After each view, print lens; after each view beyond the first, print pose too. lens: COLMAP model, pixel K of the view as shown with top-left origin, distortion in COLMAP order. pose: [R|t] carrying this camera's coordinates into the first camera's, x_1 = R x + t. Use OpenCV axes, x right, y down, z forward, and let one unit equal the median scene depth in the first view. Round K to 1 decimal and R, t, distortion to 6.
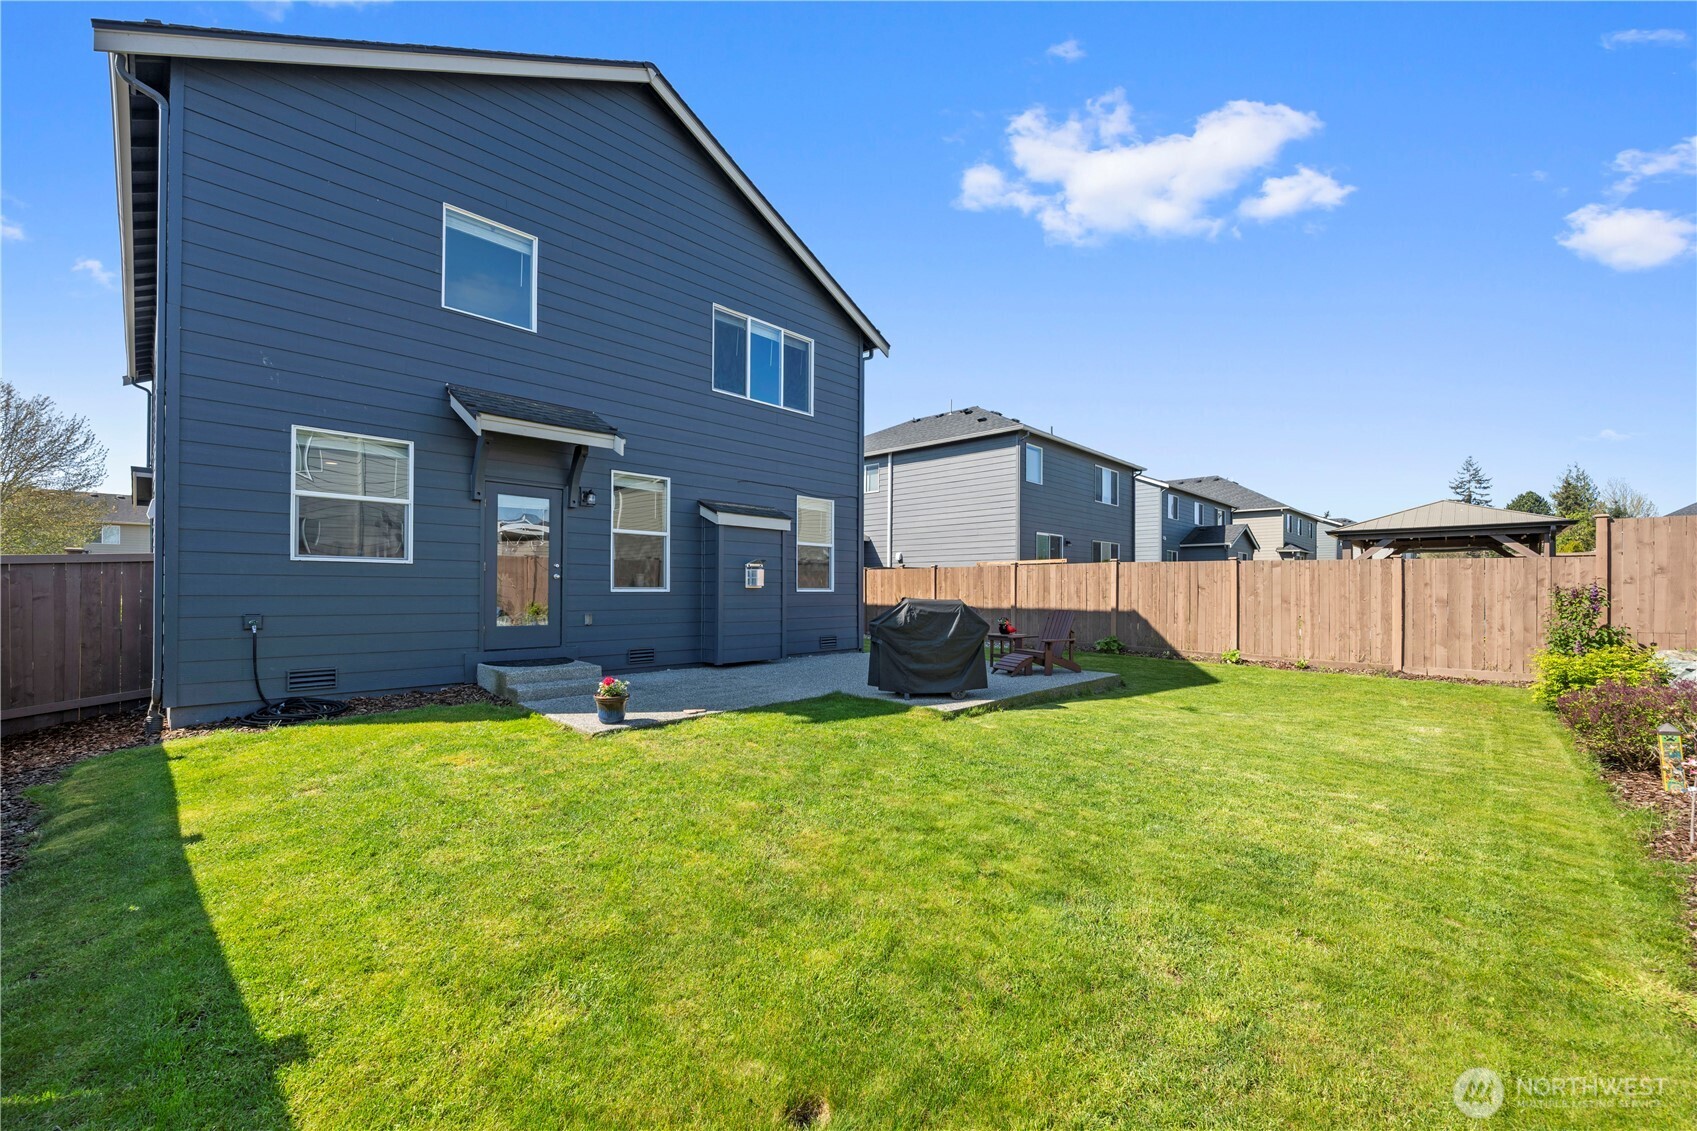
lens RADIAL K [[680.0, 0, 850.0], [0, 680.0, 592.0], [0, 0, 1]] dist [0.000179, 0.000018]
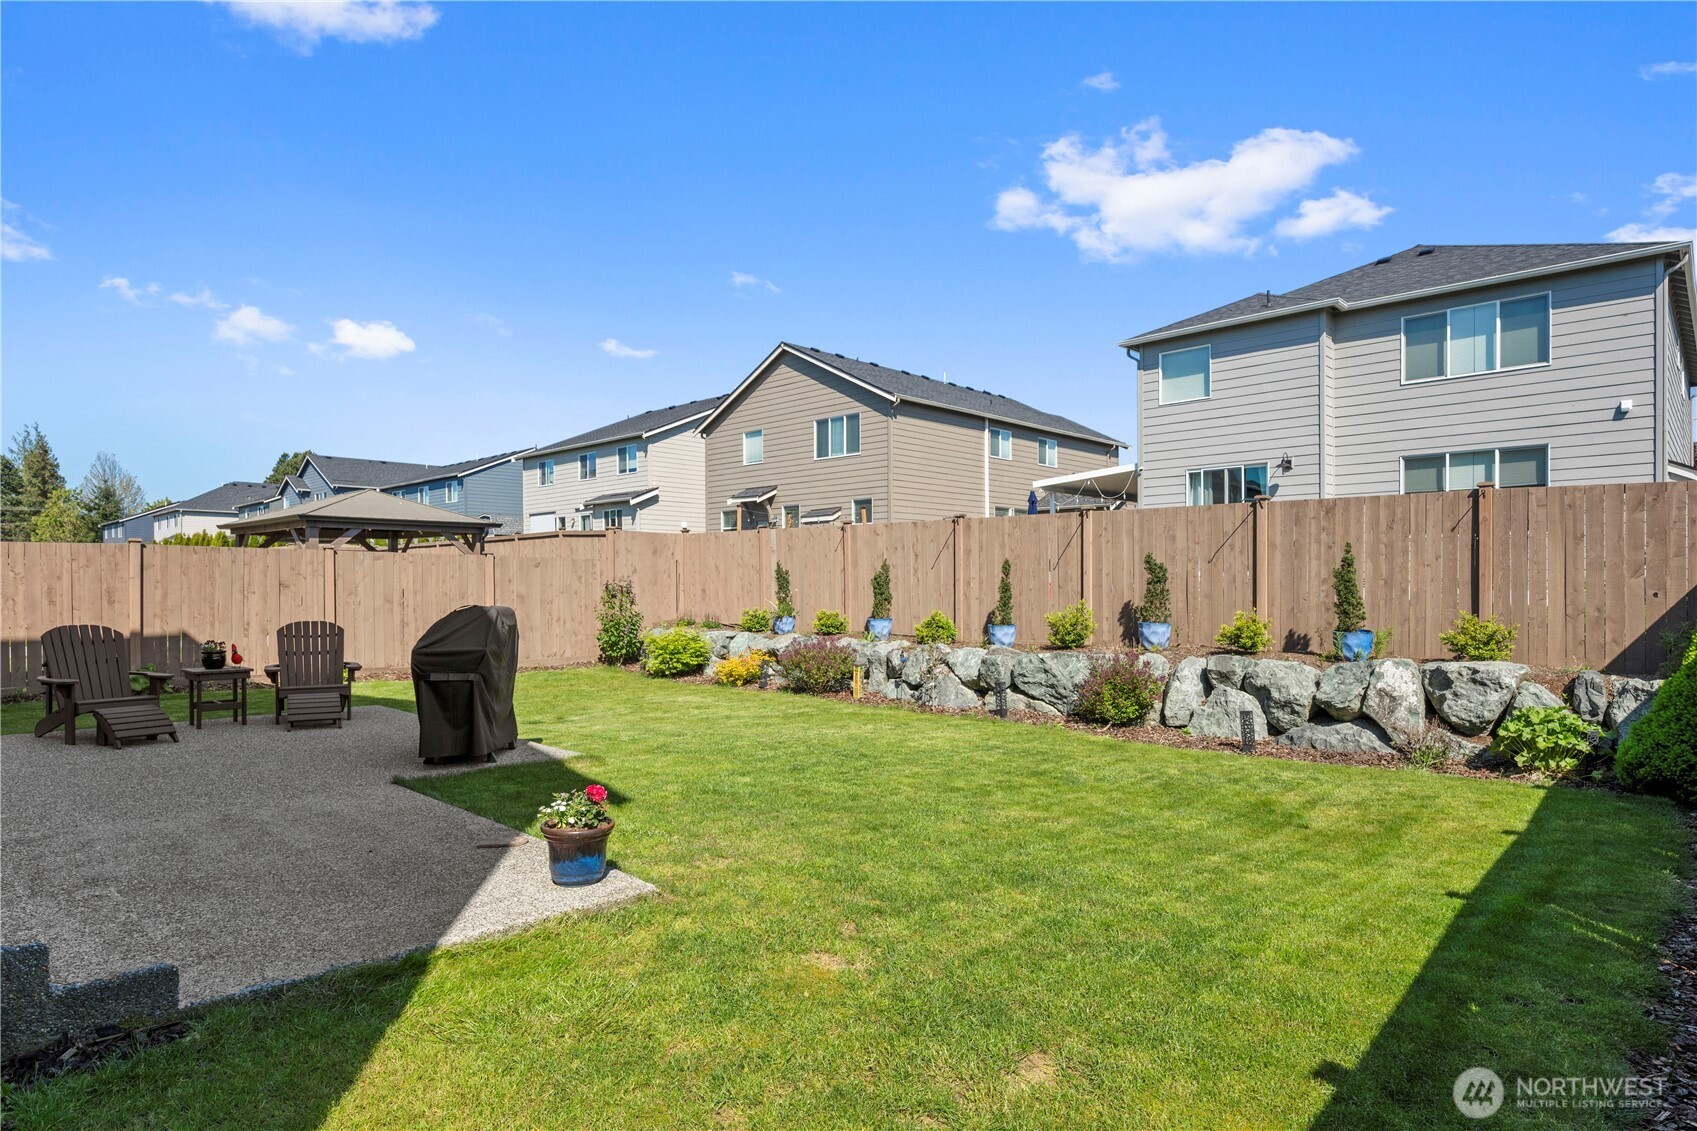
lens RADIAL K [[940.6, 0, 850.3], [0, 940.6, 585.4], [0, 0, 1]] dist [-0.001662, -0.000535]
pose [[-0.009868, -0.006825, 0.999928, -0.566070], [0.005741, 0.999960, 0.006882, -0.011013], [-0.999935, 0.005808, -0.009829, 0.469293]]
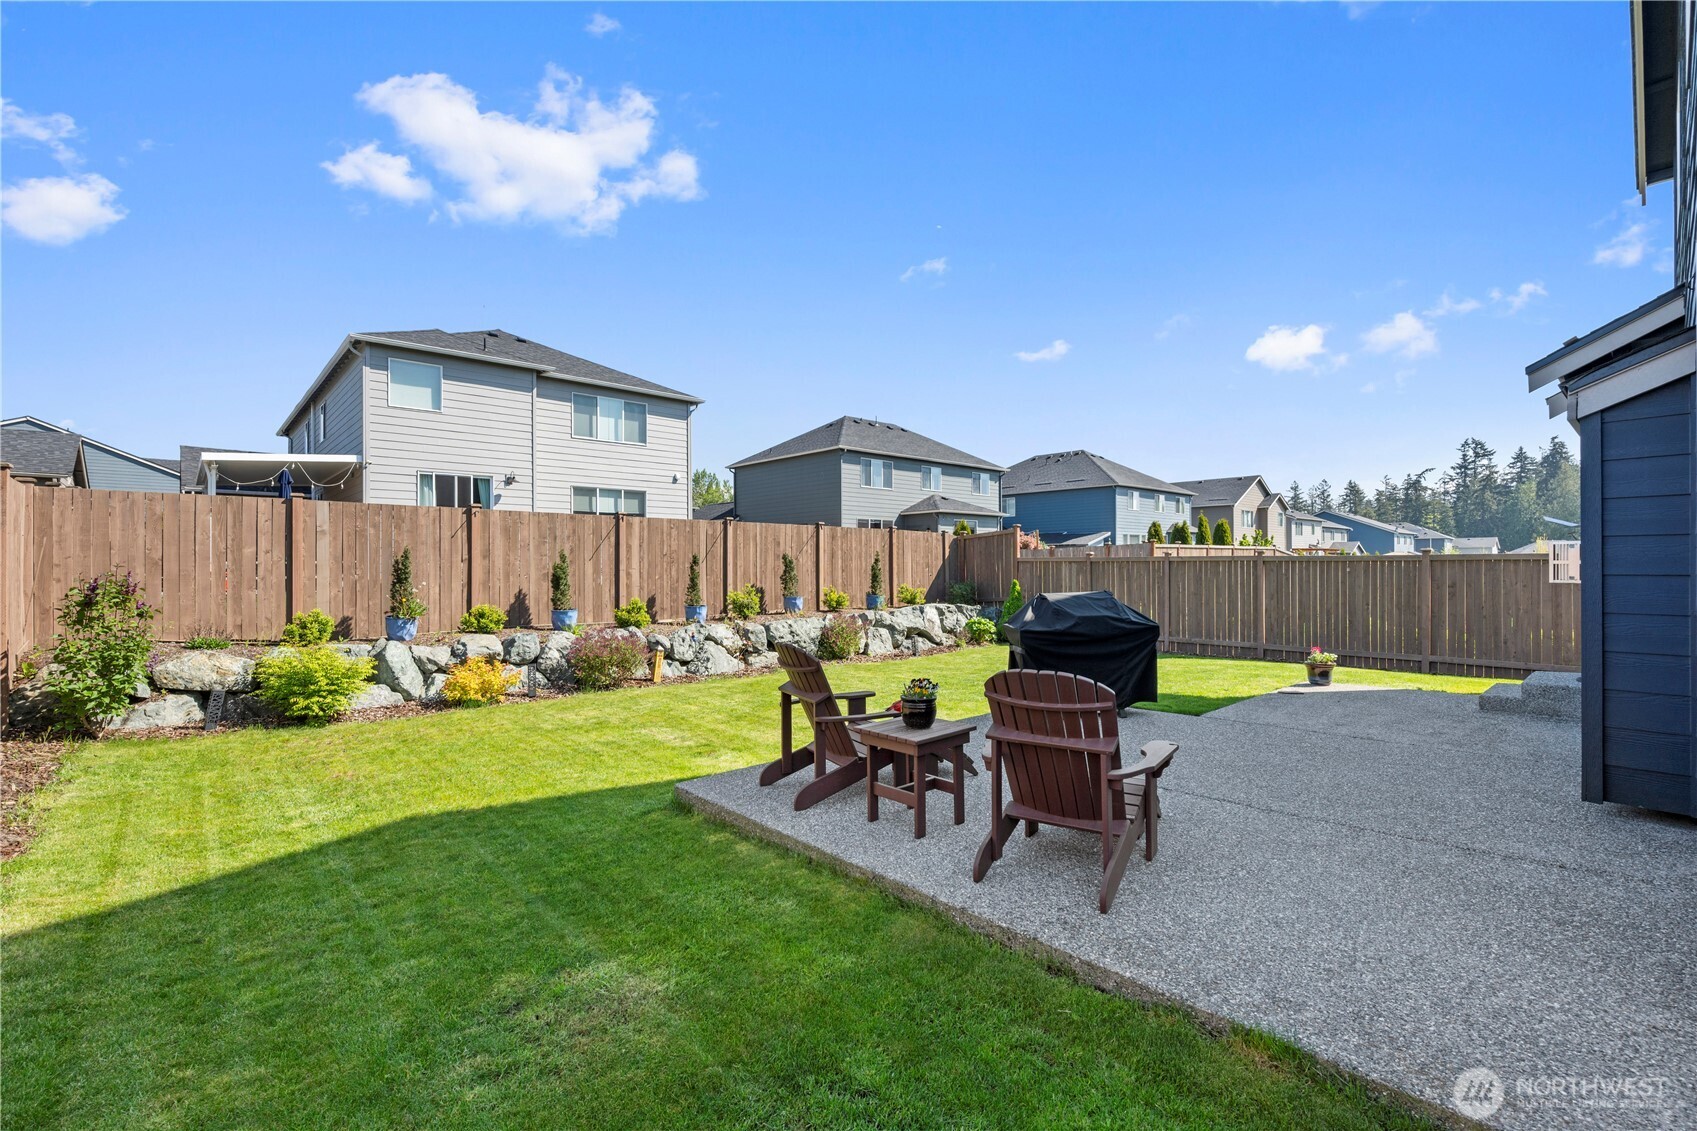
lens RADIAL K [[733.9, 0, 848.5], [0, 733.9, 565.5], [0, 0, 1]] dist [-0.000895, -0.000118]
pose [[-0.998103, -0.001542, 0.061549, 0.231458], [-0.001379, 0.999995, 0.002690, -0.019049], [-0.061553, 0.002600, -0.998100, 1.336146]]
